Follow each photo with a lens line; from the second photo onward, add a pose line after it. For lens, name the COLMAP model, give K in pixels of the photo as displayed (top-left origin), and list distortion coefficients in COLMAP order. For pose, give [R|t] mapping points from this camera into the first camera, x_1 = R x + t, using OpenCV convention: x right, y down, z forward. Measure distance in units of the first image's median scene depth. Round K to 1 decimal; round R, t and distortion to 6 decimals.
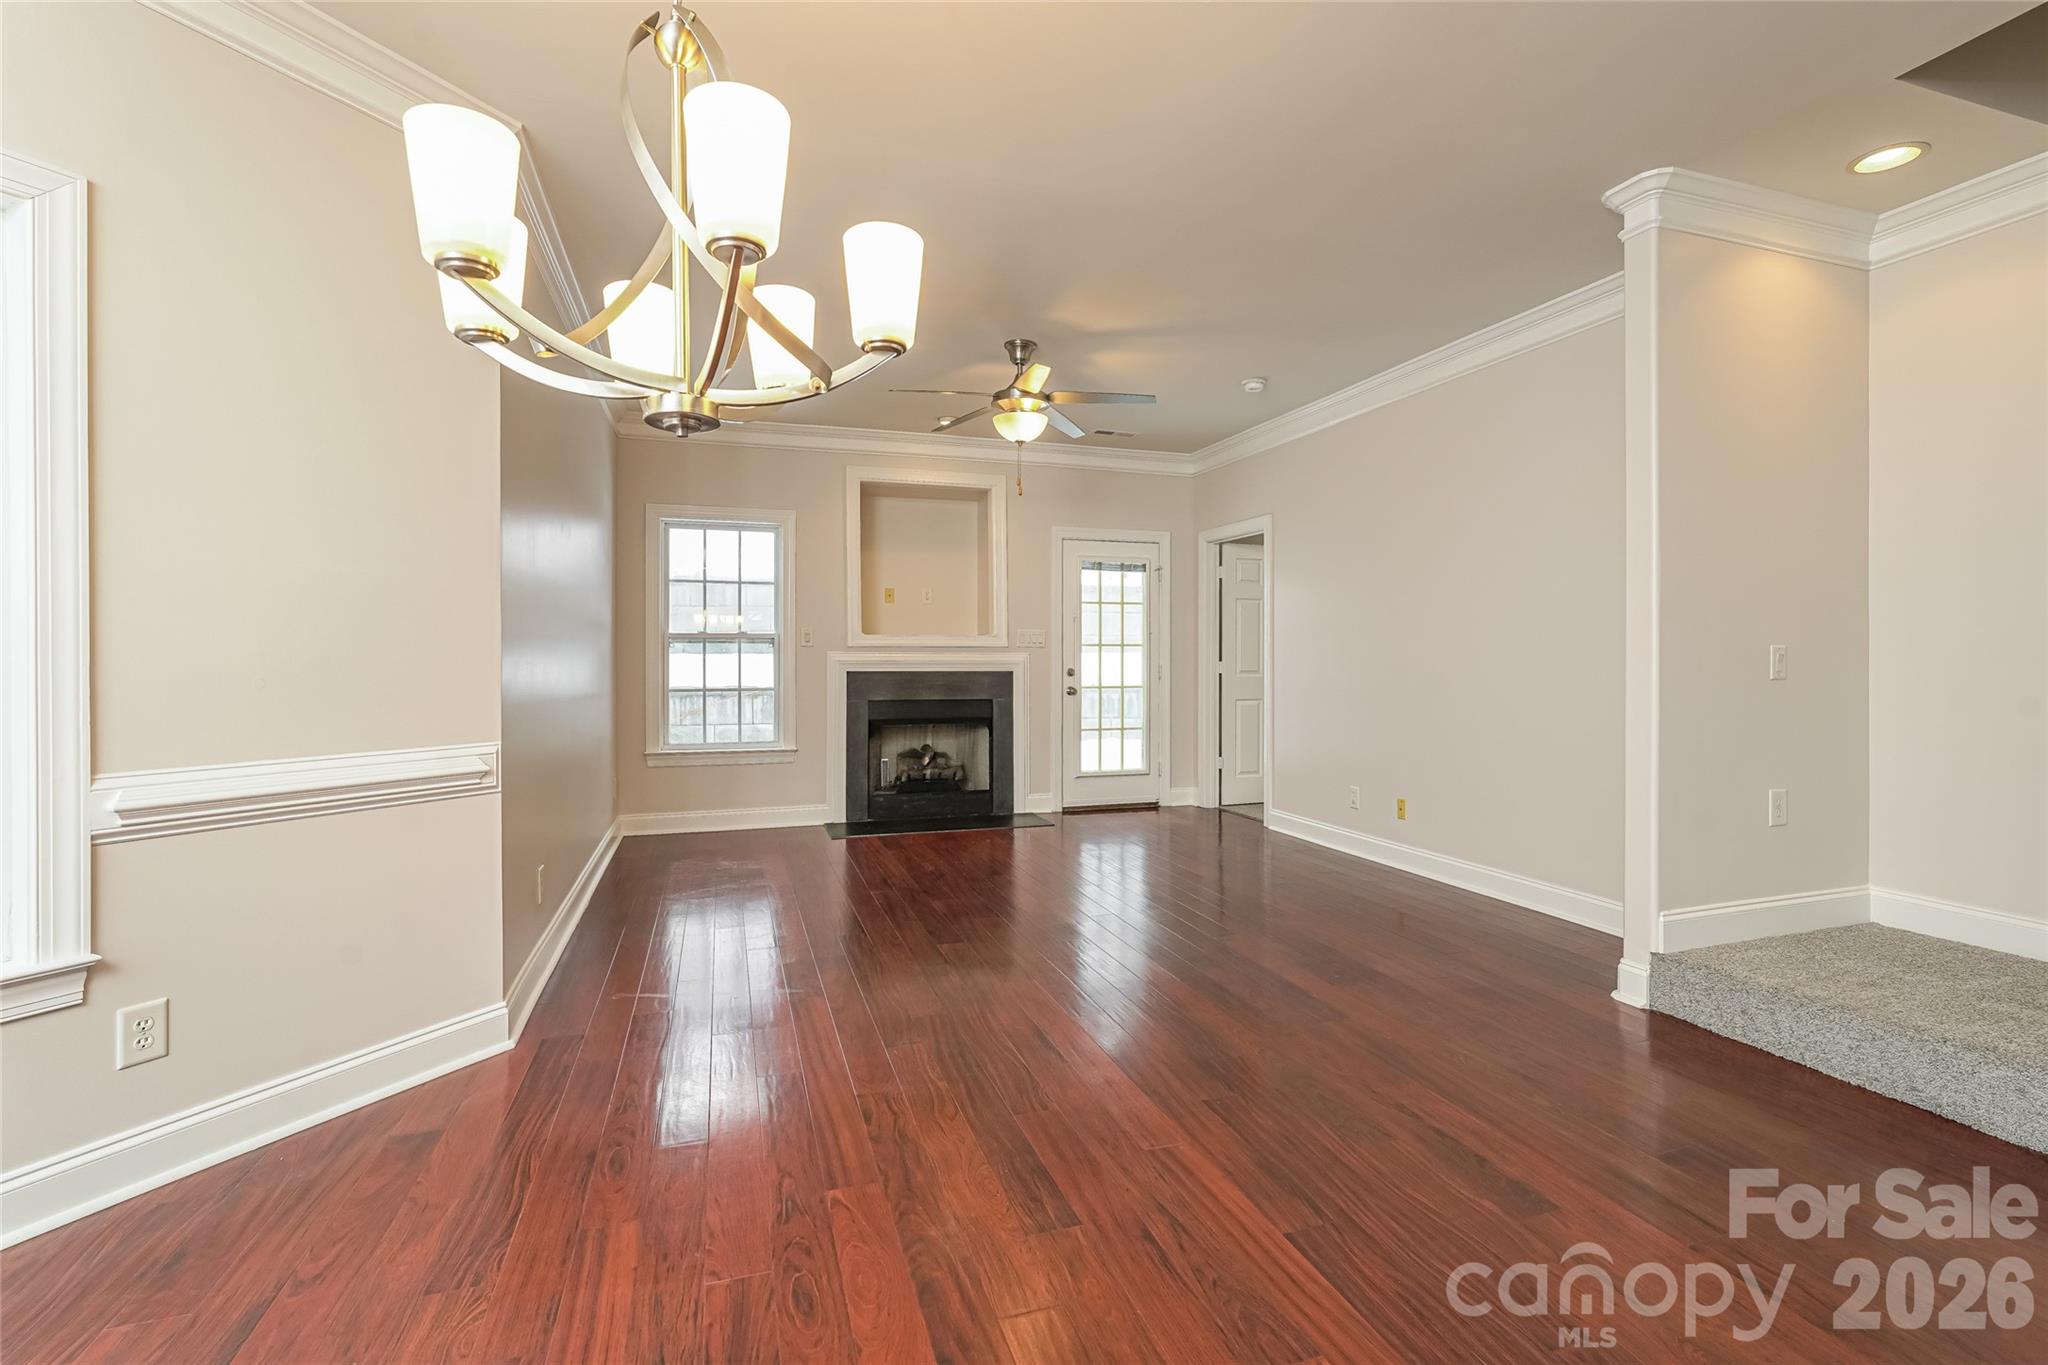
lens RADIAL K [[923.5, 0, 1024.5], [0, 923.5, 651.0], [0, 0, 1]] dist [-0.003714, -0.000147]
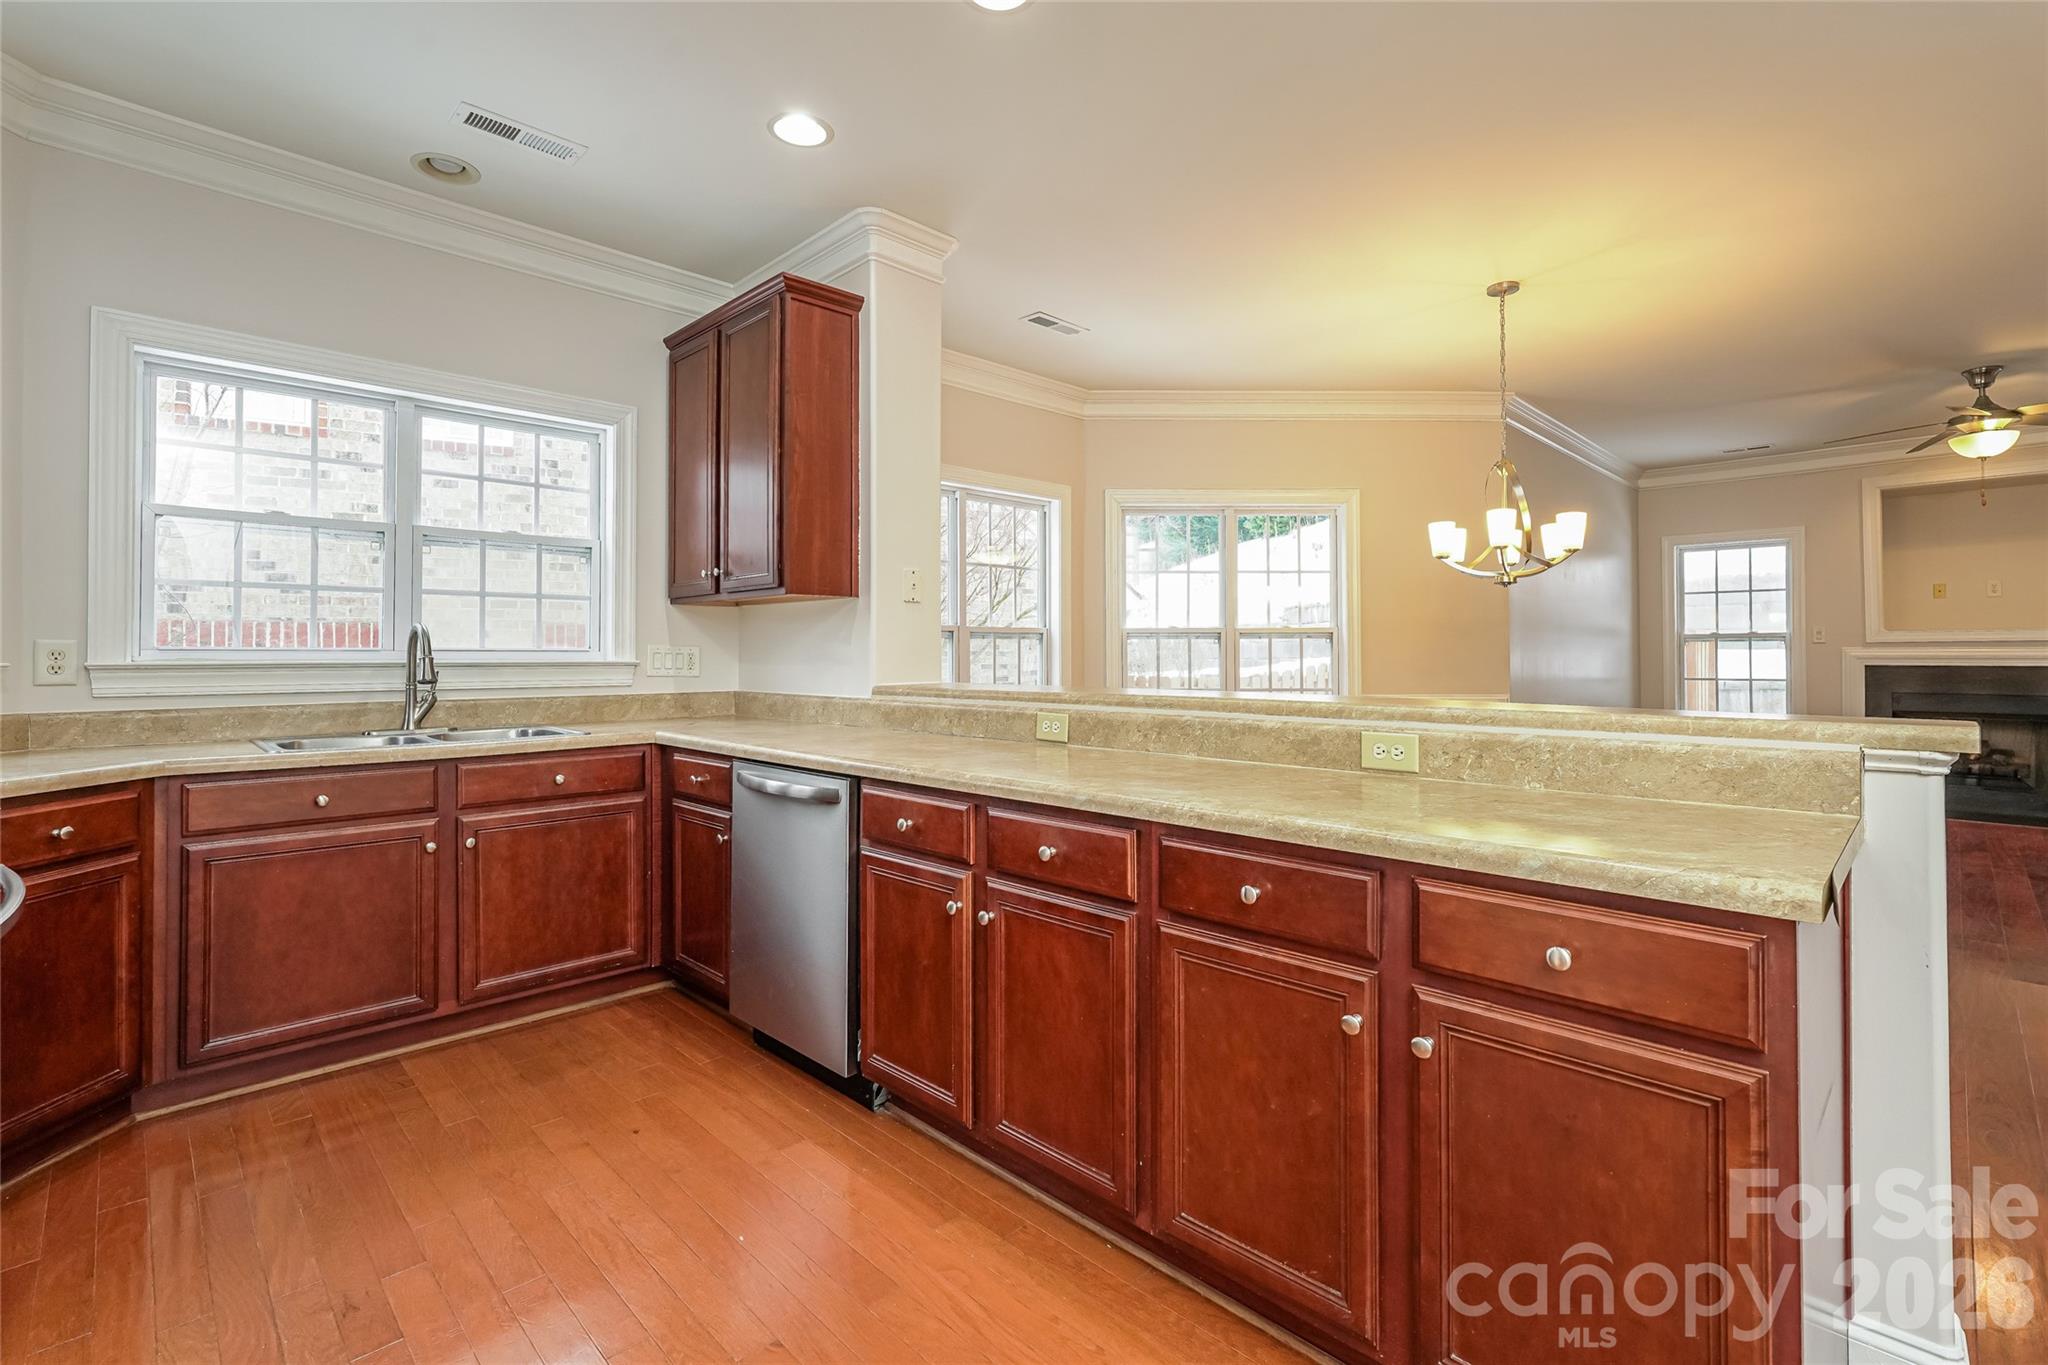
lens RADIAL K [[923.5, 0, 1024.5], [0, 923.5, 651.0], [0, 0, 1]] dist [-0.003714, -0.000147]
pose [[0.444513, -0.004638, -0.895761, 0.334022], [0.008825, 0.999961, -0.000798, -0.002540], [0.895729, -0.007550, 0.444536, -0.370413]]
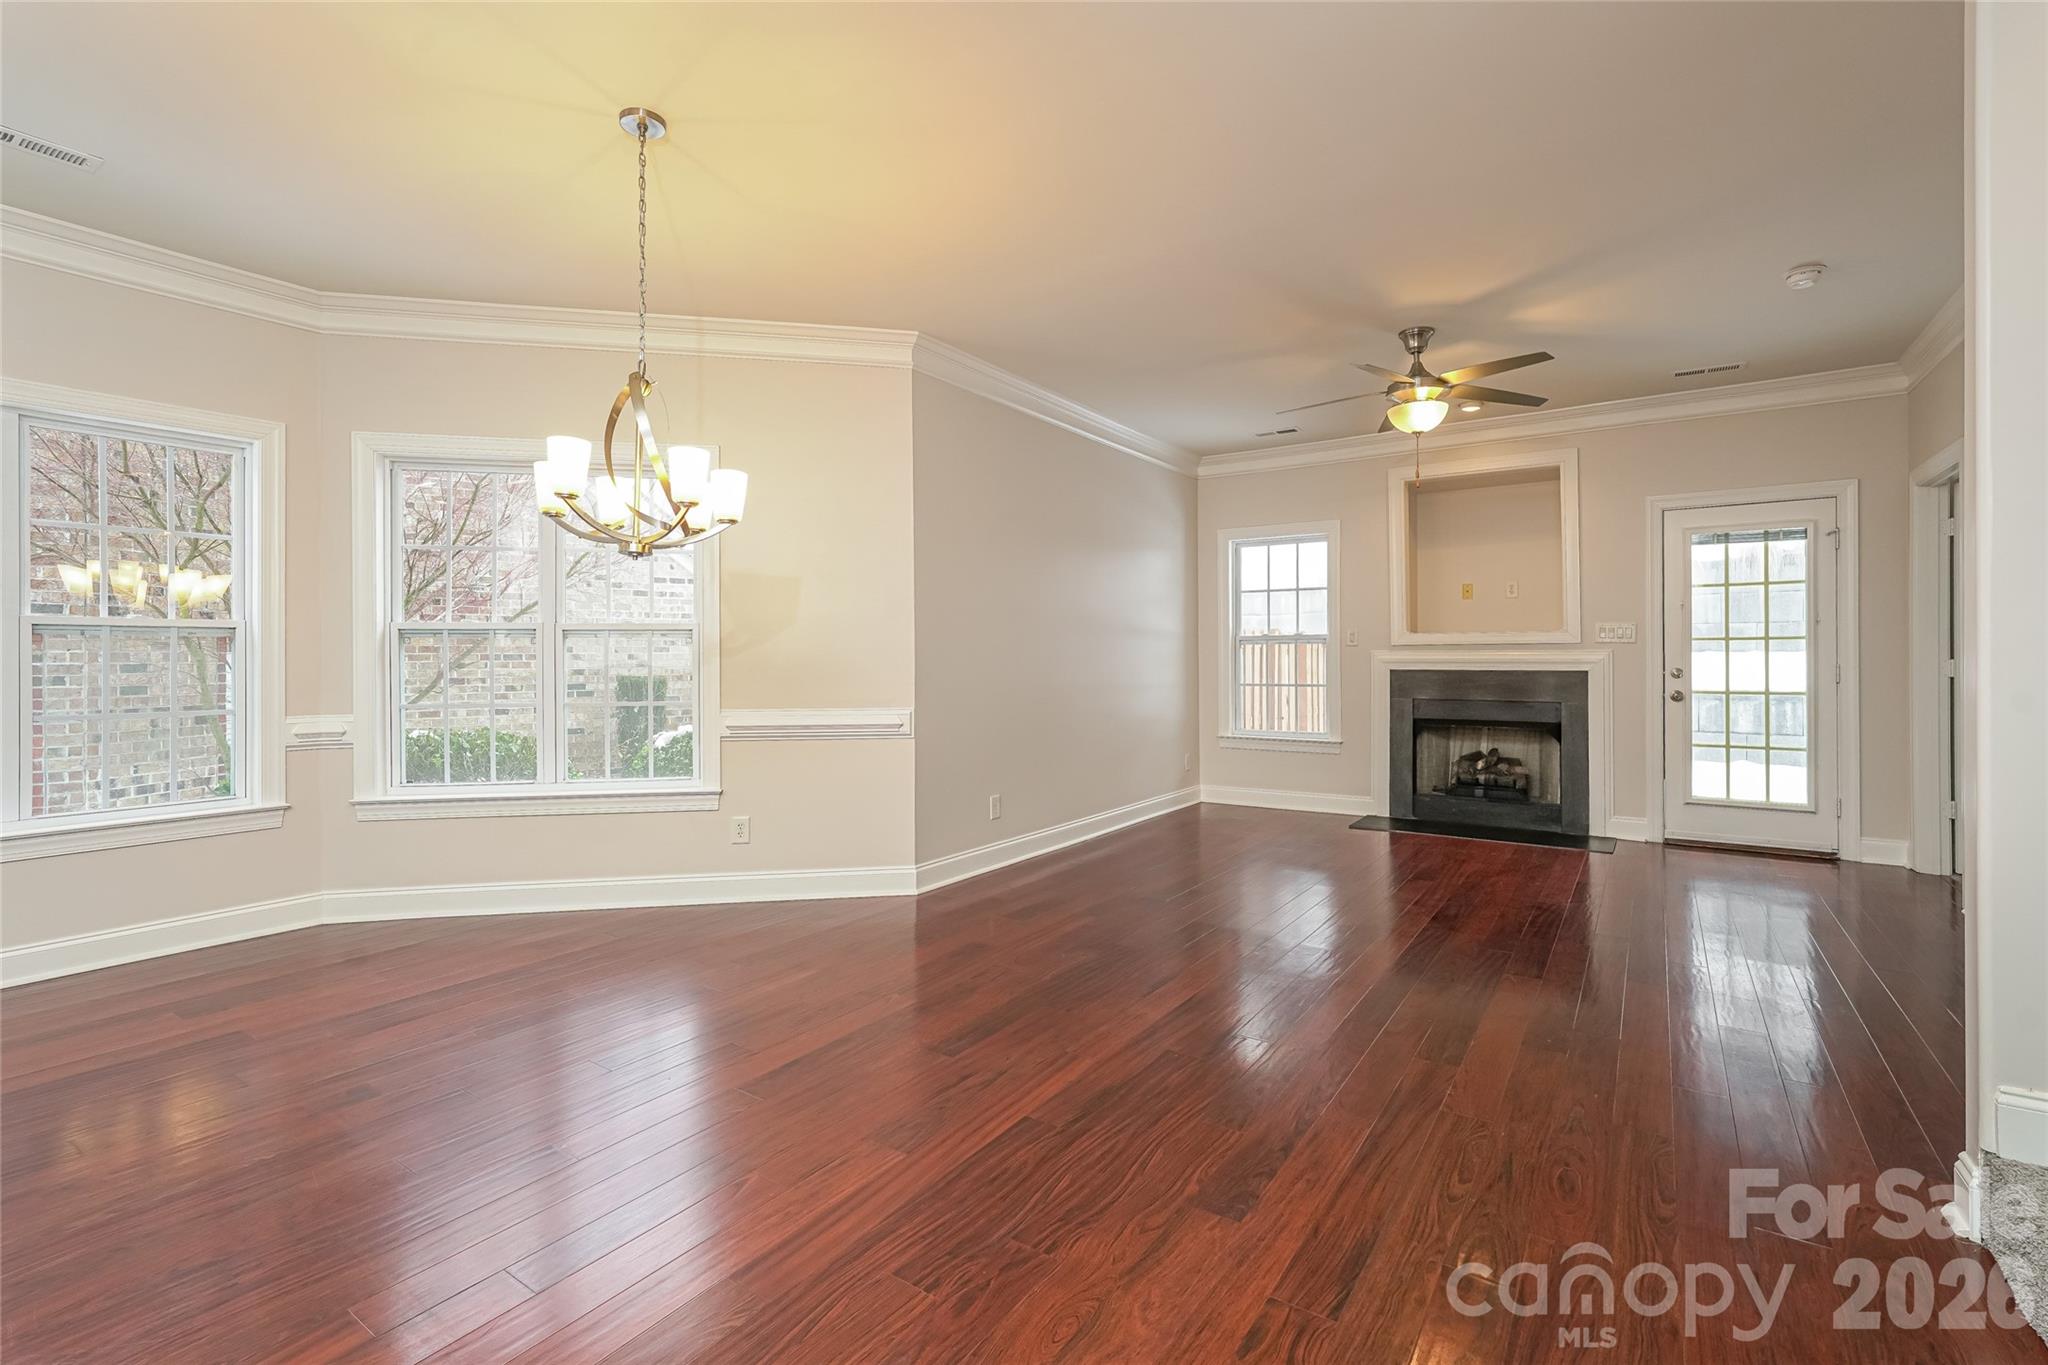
lens RADIAL K [[906.5, 0, 1034.2], [0, 906.5, 661.1], [0, 0, 1]] dist [-0.010186, -0.000074]
pose [[0.605335, 0.001369, -0.795970, 0.357530], [0.008929, 0.999924, 0.008511, 0.000604], [0.795921, -0.012259, 0.605276, 0.076402]]
